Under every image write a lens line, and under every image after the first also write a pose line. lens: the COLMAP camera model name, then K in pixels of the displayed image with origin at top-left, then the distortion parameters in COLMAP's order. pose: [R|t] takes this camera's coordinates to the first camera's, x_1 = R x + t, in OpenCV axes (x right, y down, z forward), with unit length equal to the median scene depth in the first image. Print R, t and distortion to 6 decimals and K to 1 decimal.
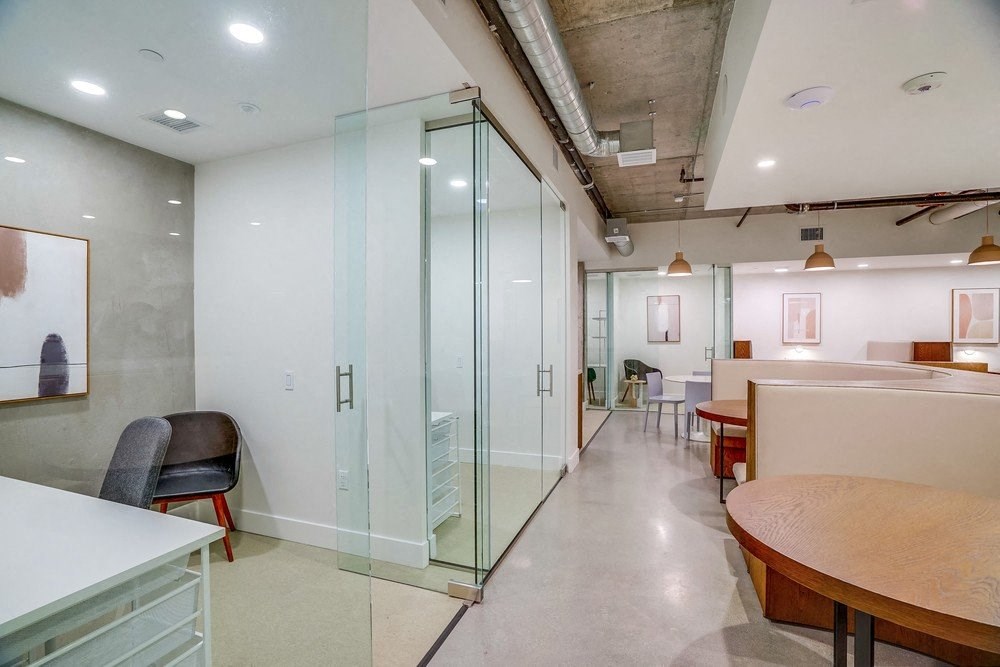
lens RADIAL K [[466.8, 0, 495.2], [0, 466.8, 333.8], [0, 0, 1]] dist [-0.001915, -0.000150]
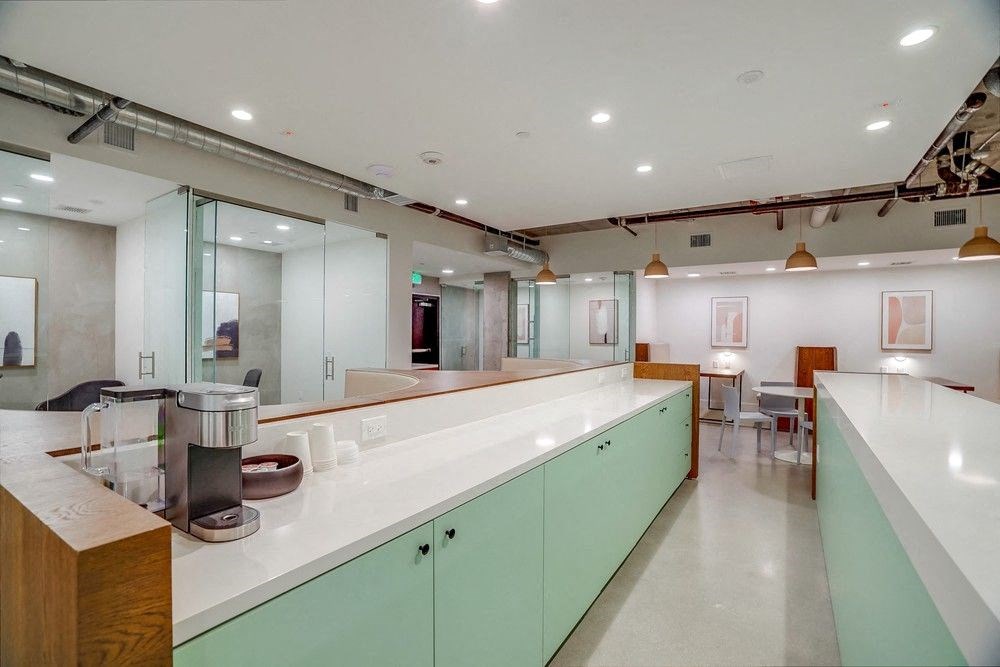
lens RADIAL K [[481.4, 0, 501.4], [0, 481.4, 332.3], [0, 0, 1]] dist [-0.000402, 0.000415]
pose [[0.969338, 0.007390, -0.245622, 0.482551], [-0.008952, 0.999946, -0.005241, -0.001441], [0.245570, 0.007279, 0.969352, -0.125774]]
